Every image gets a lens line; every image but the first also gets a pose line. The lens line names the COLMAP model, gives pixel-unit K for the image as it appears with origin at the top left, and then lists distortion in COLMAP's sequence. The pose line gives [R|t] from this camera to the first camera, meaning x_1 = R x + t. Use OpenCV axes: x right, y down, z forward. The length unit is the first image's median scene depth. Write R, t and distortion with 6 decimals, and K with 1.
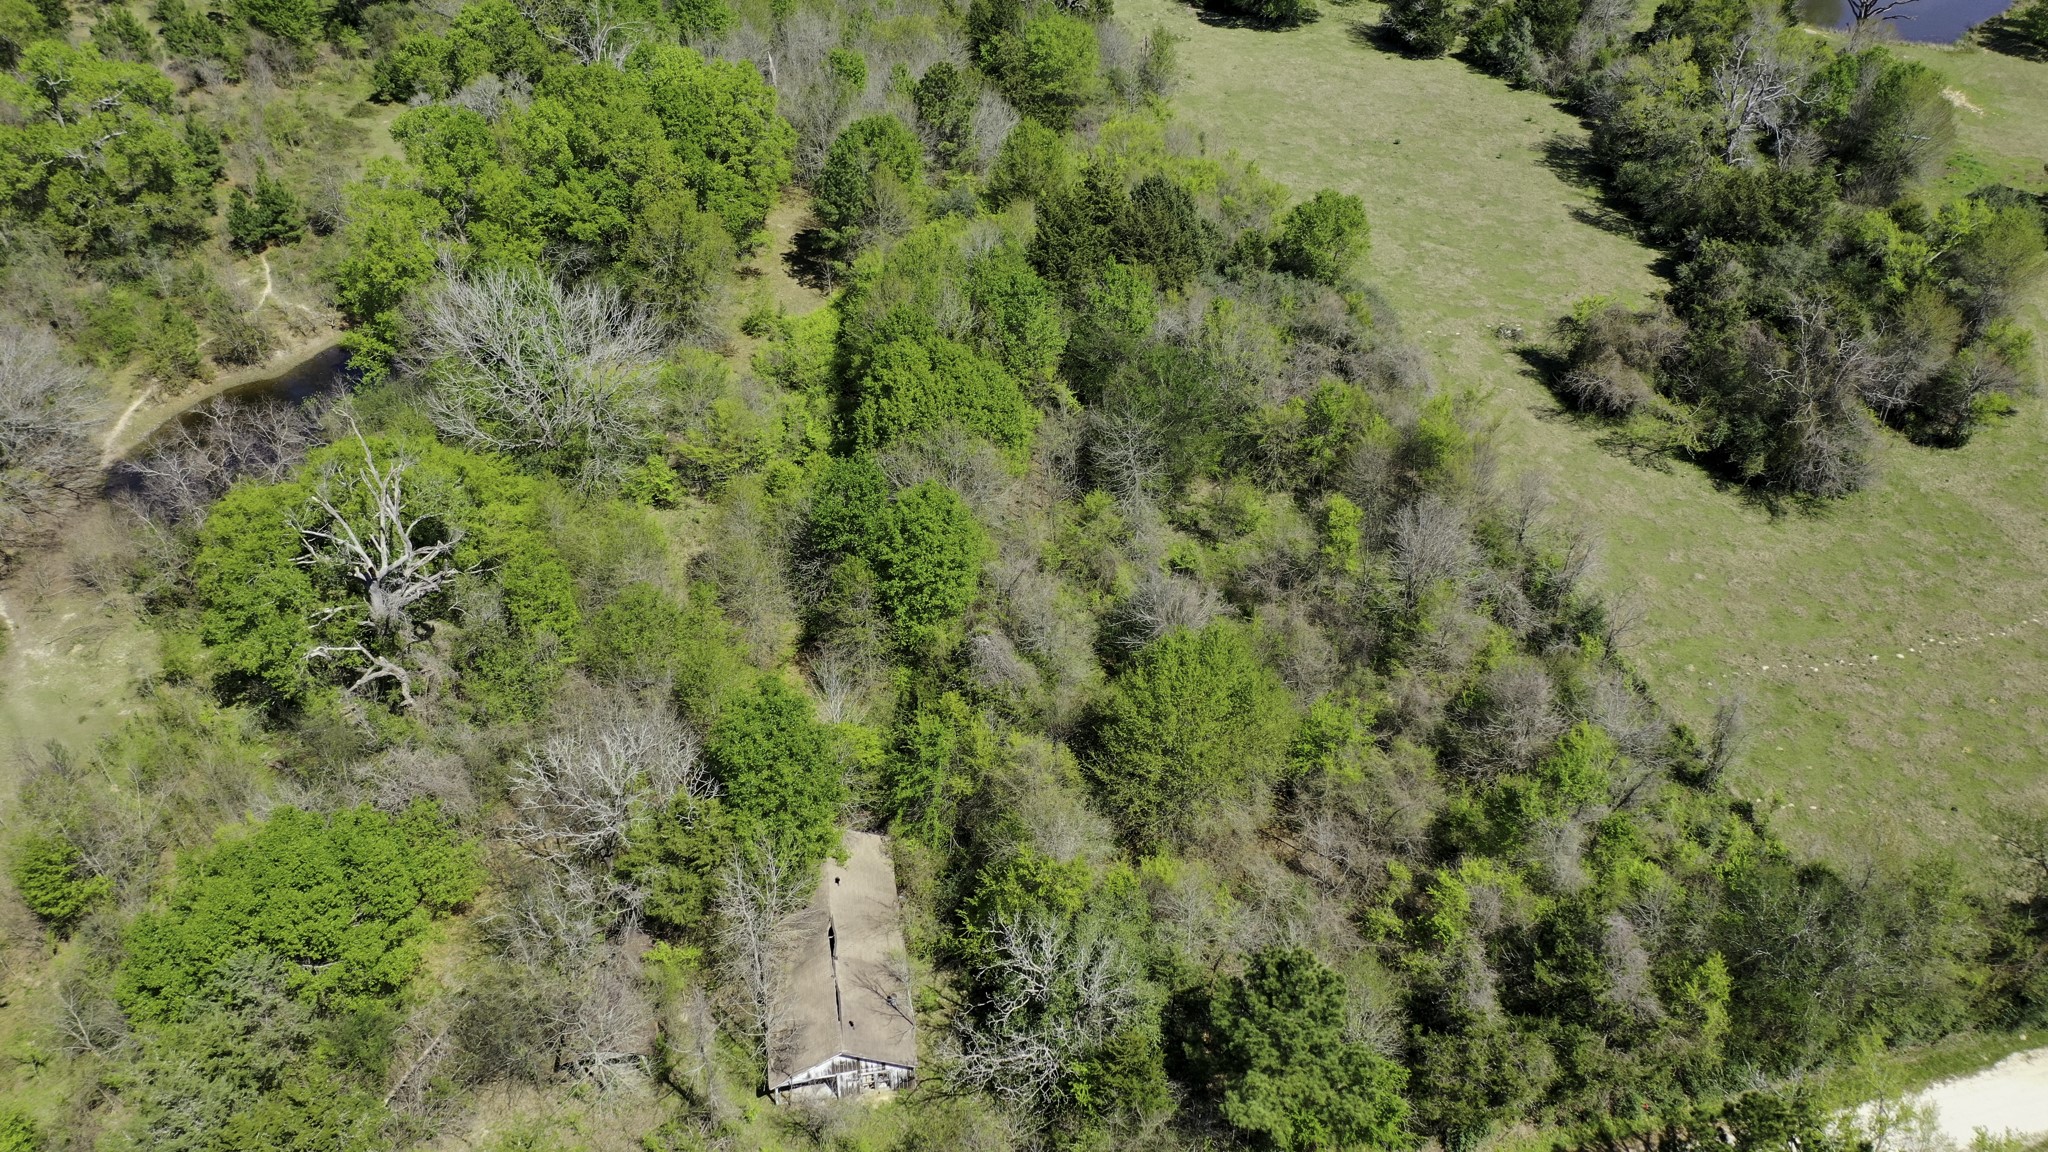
lens RADIAL K [[1638.5, 0, 1018.7], [0, 1638.5, 528.4], [0, 0, 1]] dist [0.010619, 0.007737]
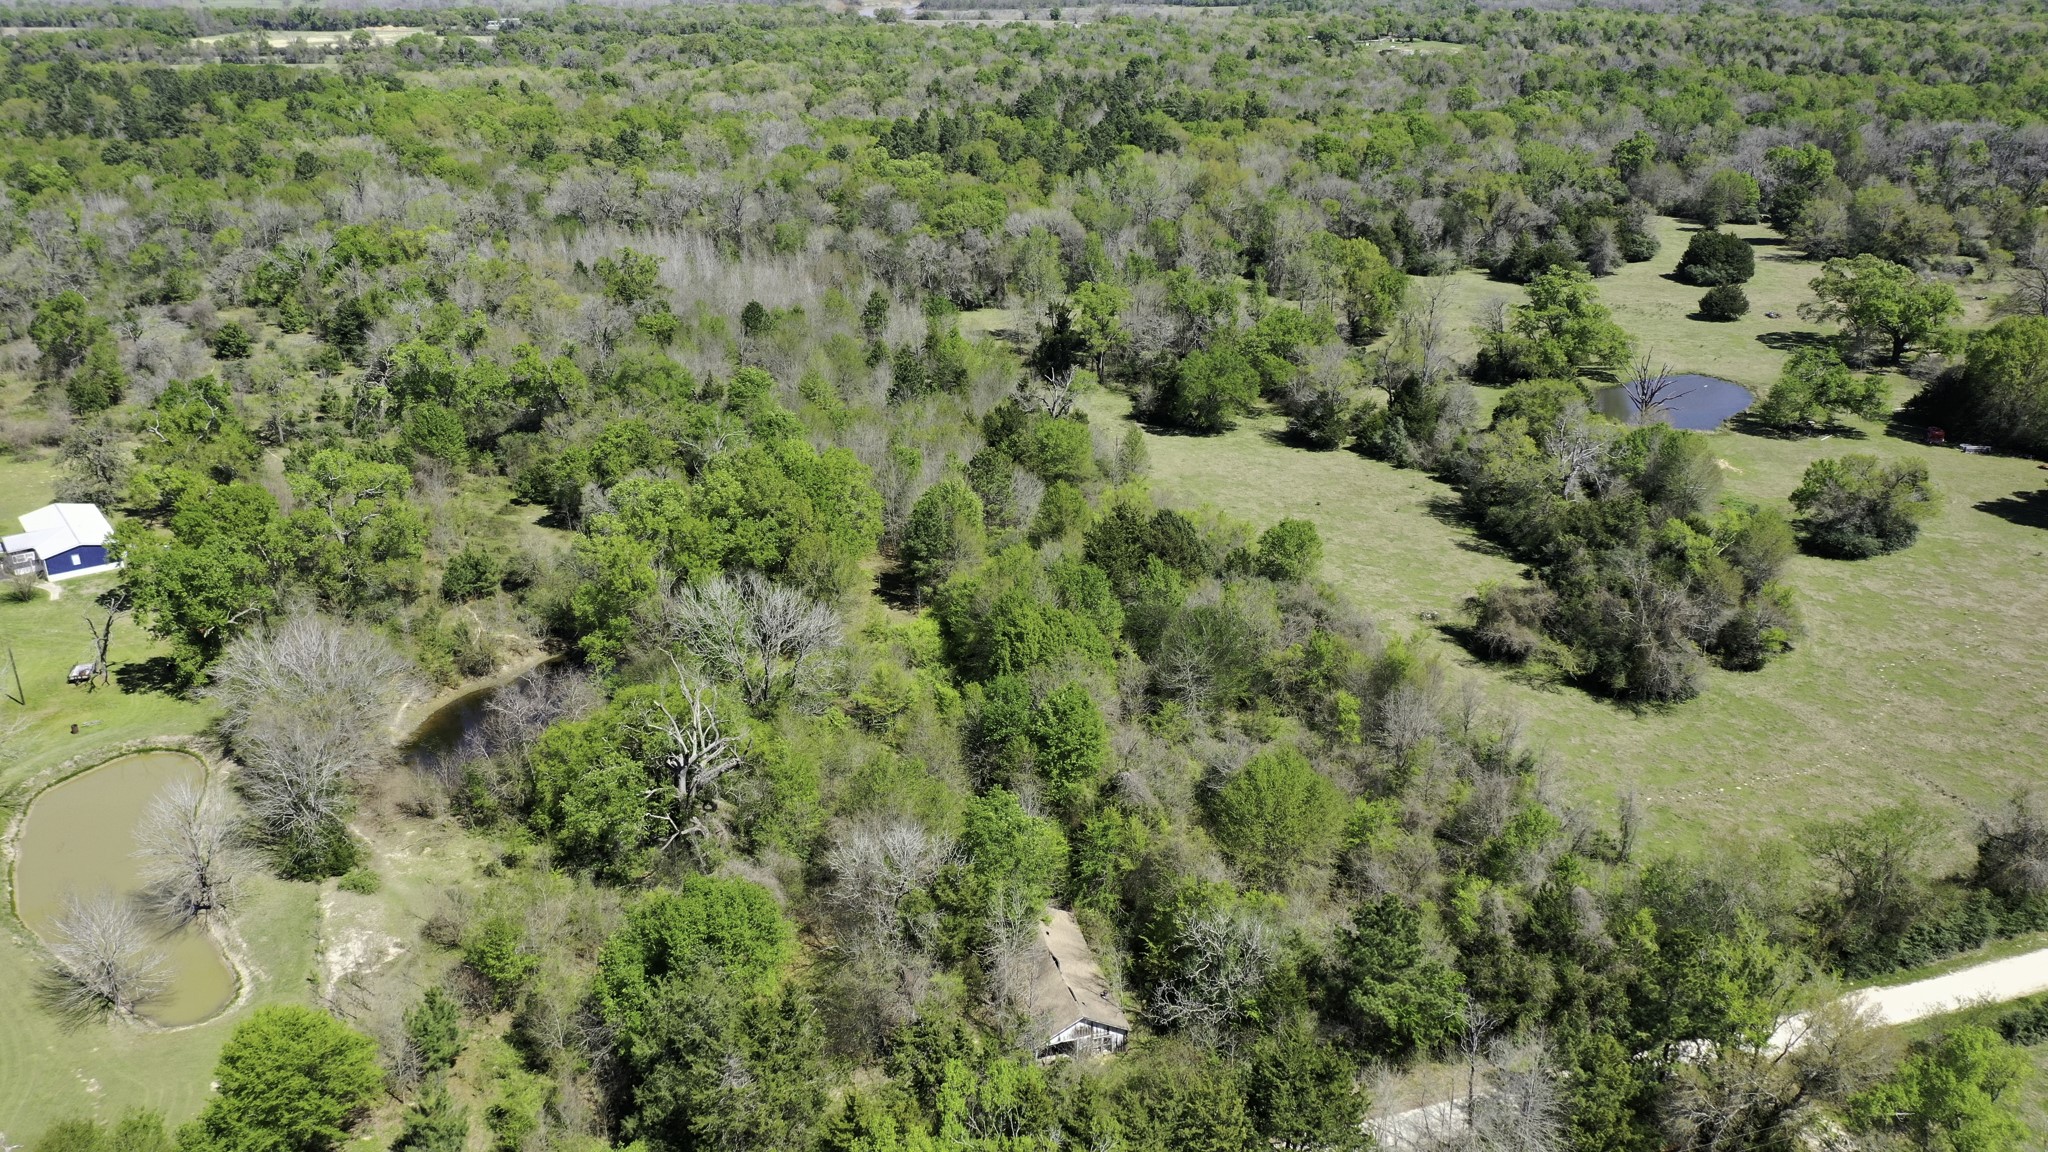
lens RADIAL K [[1636.7, 0, 1024.0], [0, 1636.7, 576.0], [0, 0, 1]] dist [0.014973, 0.007967]
pose [[0.995183, -0.038693, 0.090075, -0.166001], [0.060367, 0.965823, -0.252074, 0.182580], [-0.077243, 0.256297, 0.963507, -0.306032]]
